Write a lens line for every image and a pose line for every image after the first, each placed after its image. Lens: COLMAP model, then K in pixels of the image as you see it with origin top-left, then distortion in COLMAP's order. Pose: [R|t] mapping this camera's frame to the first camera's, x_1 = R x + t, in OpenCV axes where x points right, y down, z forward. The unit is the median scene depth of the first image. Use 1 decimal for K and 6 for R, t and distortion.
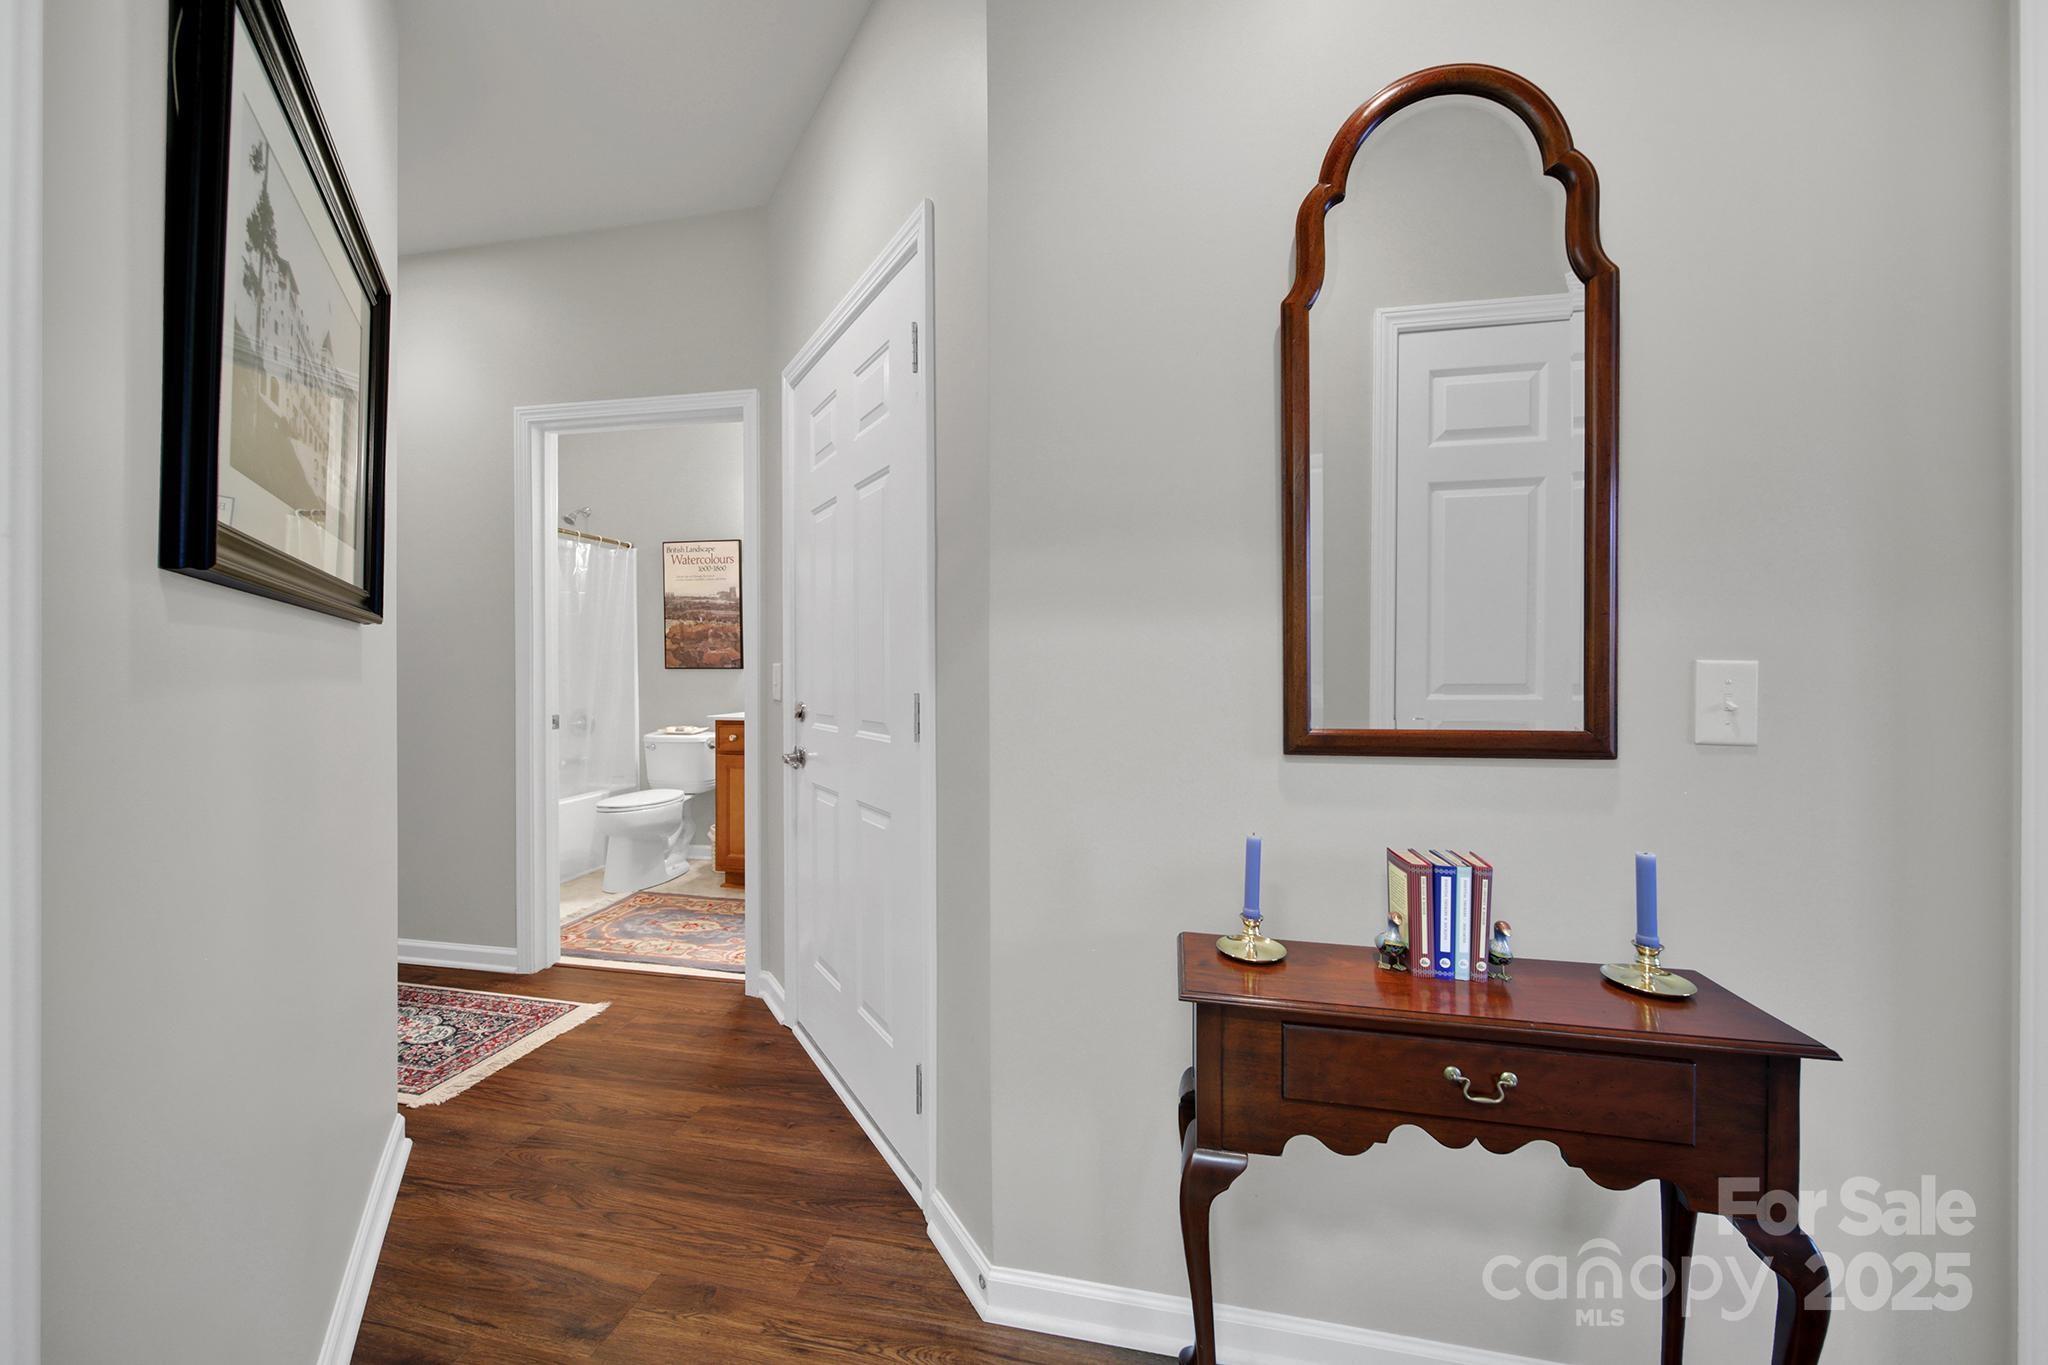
lens RADIAL K [[740.6, 0, 1023.5], [0, 740.6, 666.8], [0, 0, 1]] dist [-0.001228, -0.000605]
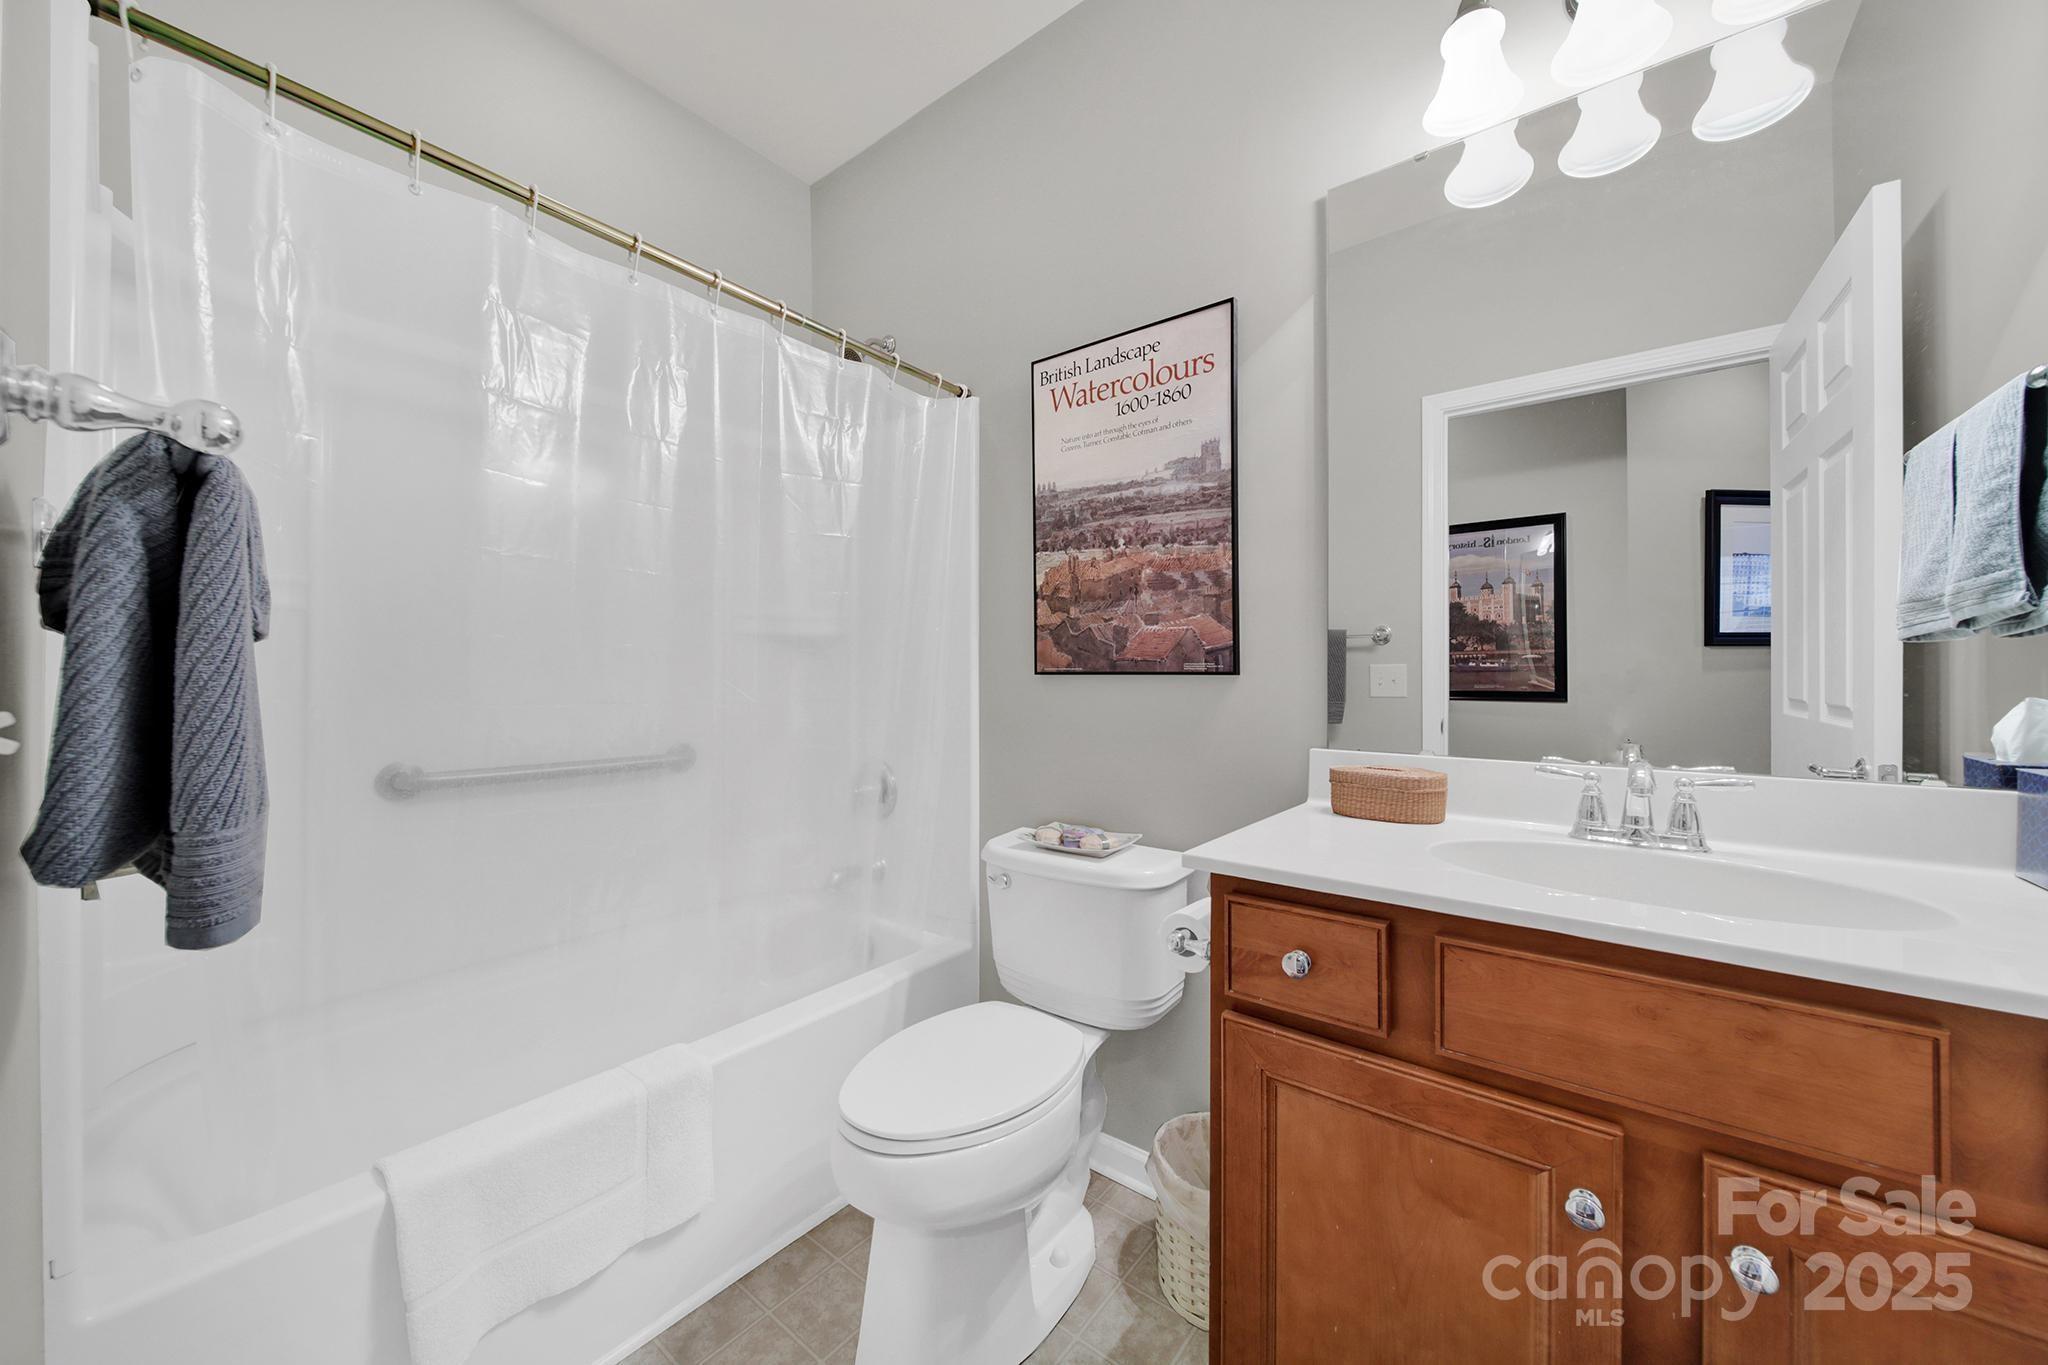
lens RADIAL K [[740.6, 0, 1023.5], [0, 740.6, 666.8], [0, 0, 1]] dist [-0.001228, -0.000605]
pose [[0.895860, -0.001925, -0.444333, -0.313386], [-0.005202, 0.999877, -0.014819, 0.004878], [0.444306, 0.015587, 0.895739, 0.641723]]
